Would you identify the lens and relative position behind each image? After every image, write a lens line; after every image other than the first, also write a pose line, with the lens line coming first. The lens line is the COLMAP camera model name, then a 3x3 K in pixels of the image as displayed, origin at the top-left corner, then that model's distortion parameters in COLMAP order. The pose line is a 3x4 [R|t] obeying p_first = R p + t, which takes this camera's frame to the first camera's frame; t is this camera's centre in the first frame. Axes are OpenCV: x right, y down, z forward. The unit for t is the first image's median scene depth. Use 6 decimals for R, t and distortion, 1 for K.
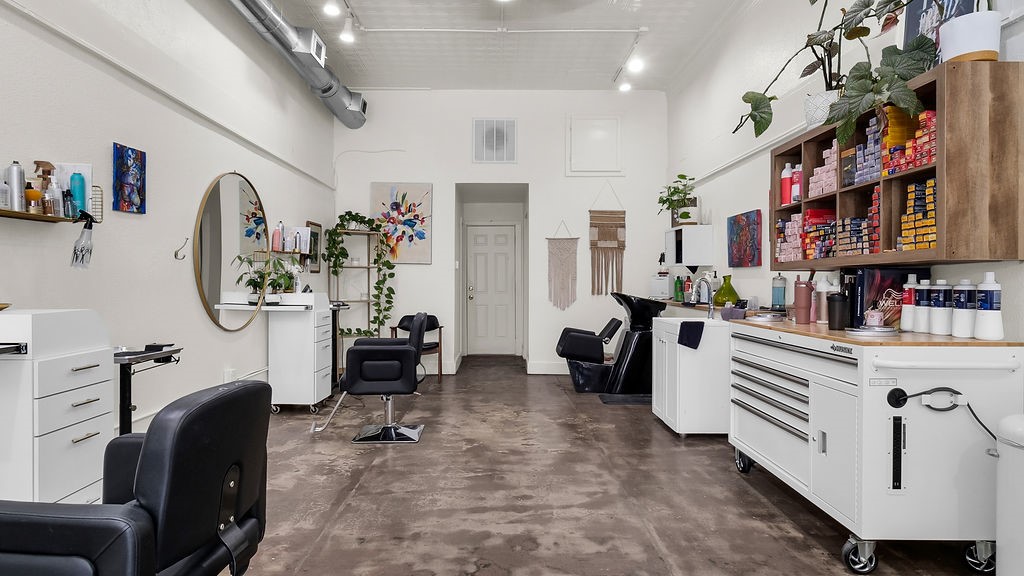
lens RADIAL K [[421.3, 0, 509.4], [0, 421.3, 288.4], [0, 0, 1]] dist [0.000003, 0.000011]
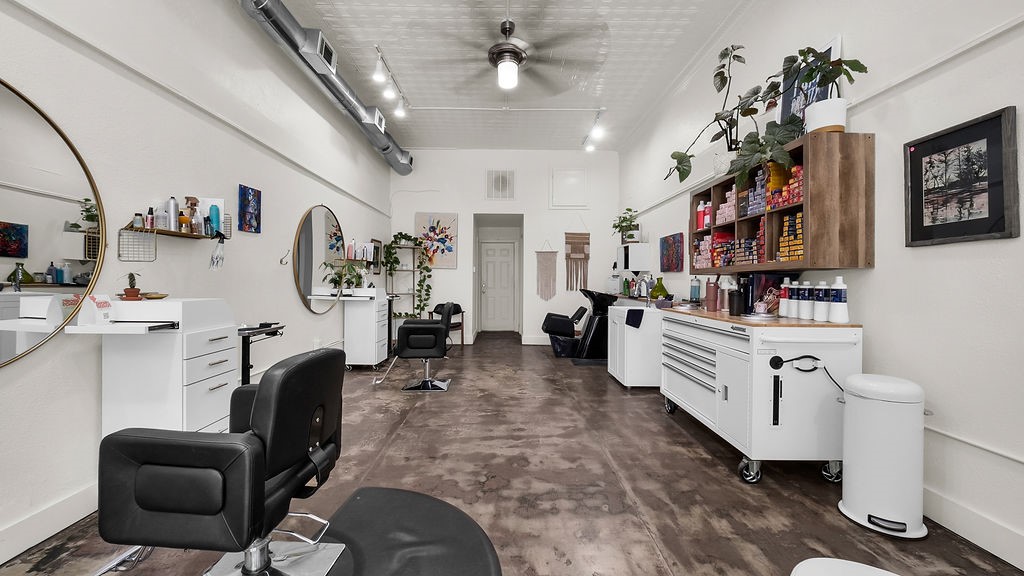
lens RADIAL K [[421.3, 0, 509.6], [0, 421.3, 284.2], [0, 0, 1]] dist [0.000003, 0.000011]
pose [[0.999949, 0.005527, -0.008470, 0.010765], [-0.005559, 0.999977, -0.003804, -0.000032], [0.008449, 0.003851, 0.999957, -0.458034]]
